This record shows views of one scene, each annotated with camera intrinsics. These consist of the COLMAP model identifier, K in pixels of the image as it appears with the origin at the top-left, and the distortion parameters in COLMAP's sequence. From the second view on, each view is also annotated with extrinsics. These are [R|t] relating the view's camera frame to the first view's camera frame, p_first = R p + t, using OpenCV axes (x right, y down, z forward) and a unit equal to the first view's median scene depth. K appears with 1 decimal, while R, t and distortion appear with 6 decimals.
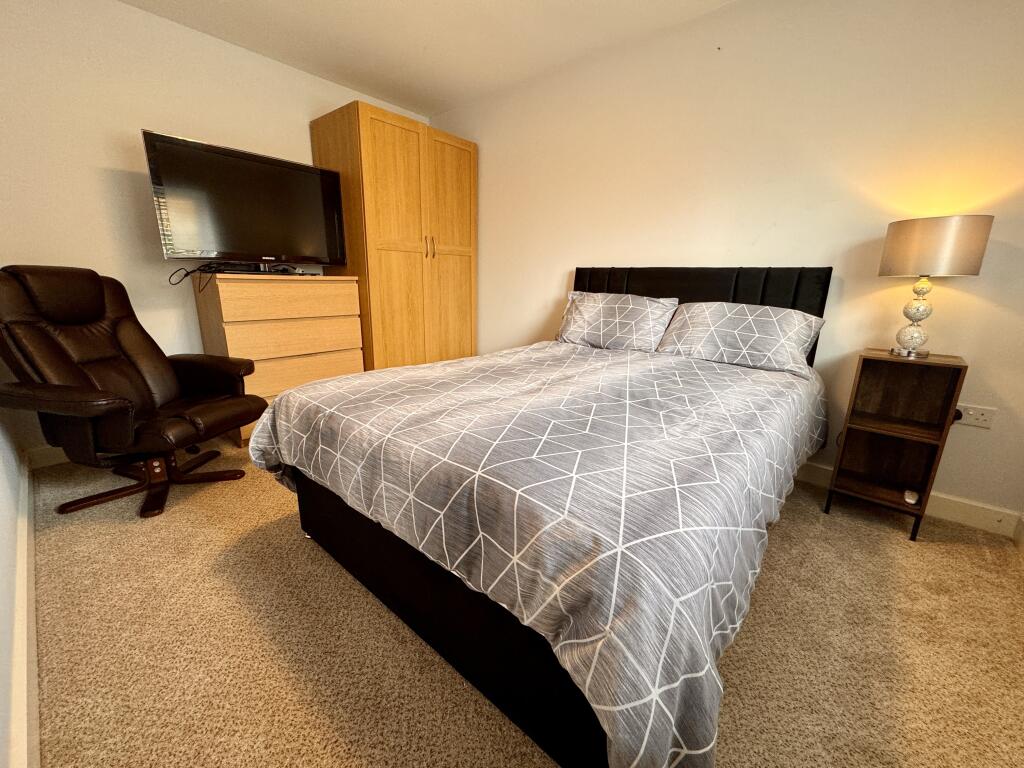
lens RADIAL K [[410.3, 0, 510.5], [0, 410.3, 384.0], [0, 0, 1]] dist [-0.004916, 0.000889]
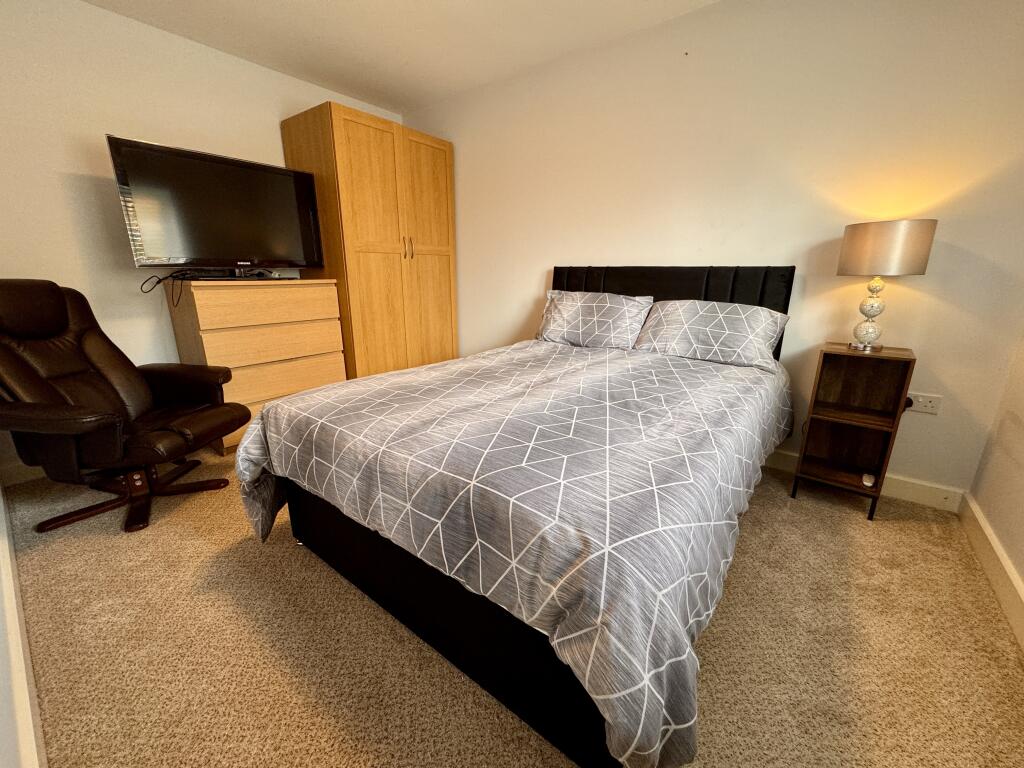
lens RADIAL K [[410.3, 0, 510.5], [0, 410.3, 384.0], [0, 0, 1]] dist [-0.004916, 0.000889]
pose [[0.998381, -0.029606, 0.048563, -0.010376], [0.028645, 0.999382, 0.020360, -0.026373], [-0.049136, -0.018936, 0.998613, -0.029524]]
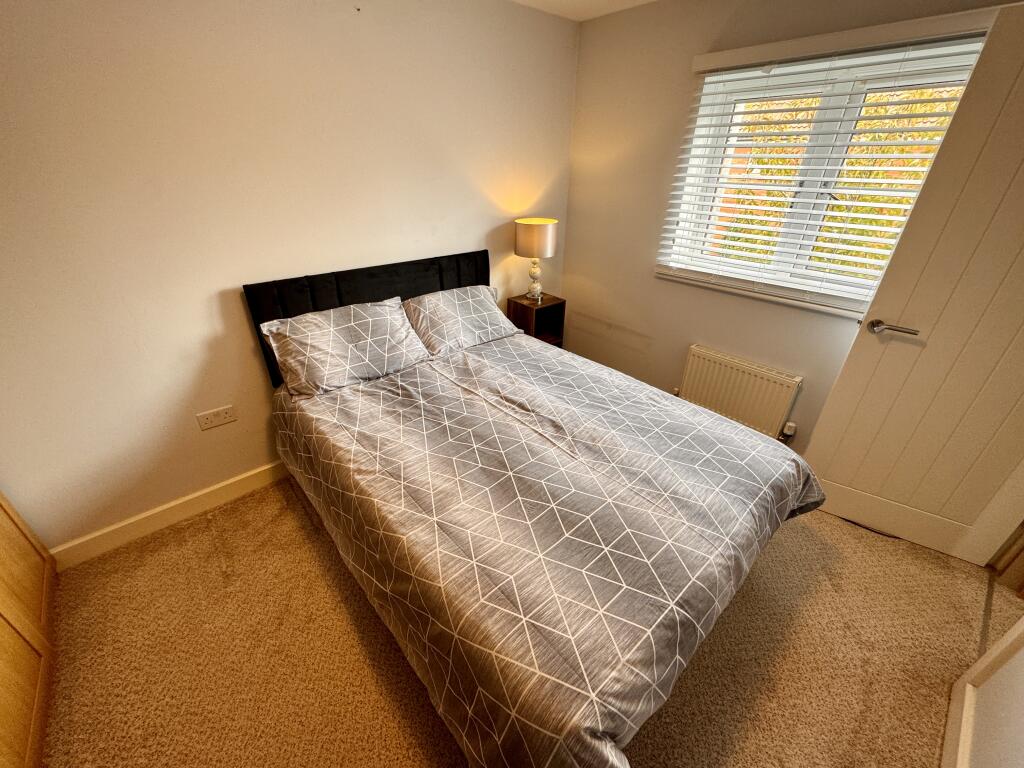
lens RADIAL K [[410.3, 0, 512.0], [0, 410.3, 384.8], [0, 0, 1]] dist [-0.004916, 0.000889]
pose [[0.123514, -0.490605, 0.862584, -0.692794], [0.234100, 0.859112, 0.455109, -0.556738], [-0.964335, 0.145718, 0.220963, 0.746925]]
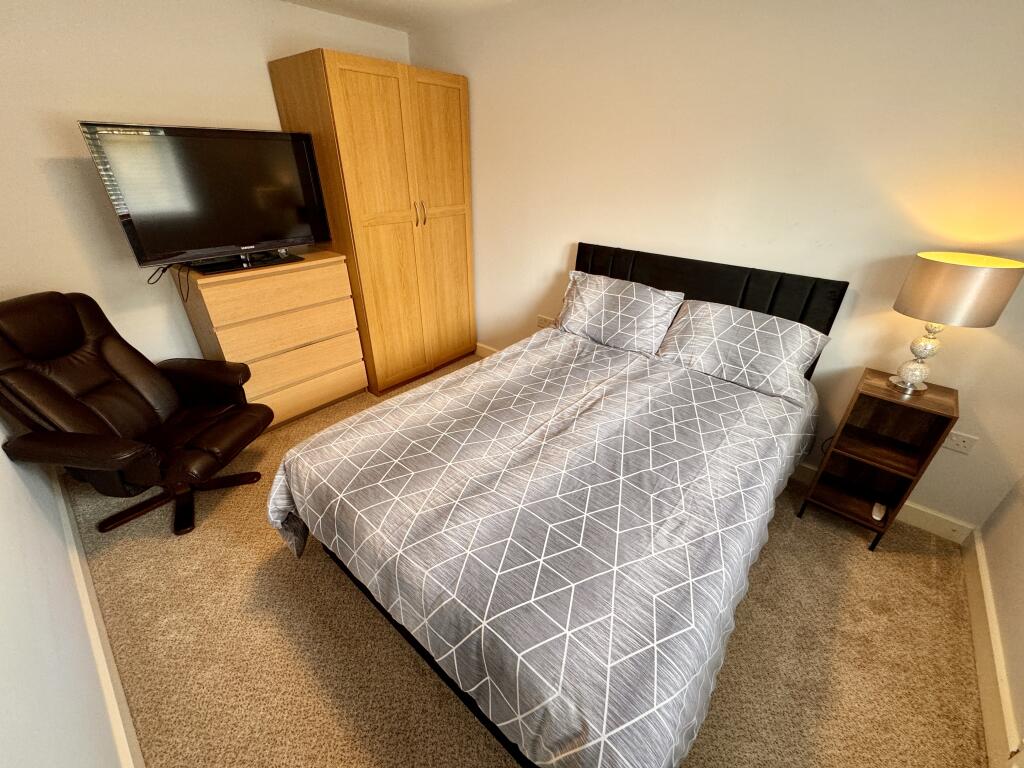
lens RADIAL K [[410.3, 0, 510.2], [0, 410.3, 383.7], [0, 0, 1]] dist [-0.004916, 0.000889]
pose [[0.999942, -0.010737, -0.000752, 0.002524], [0.010583, 0.967990, 0.250766, -0.336738], [-0.001965, -0.250760, 0.968047, 0.031415]]
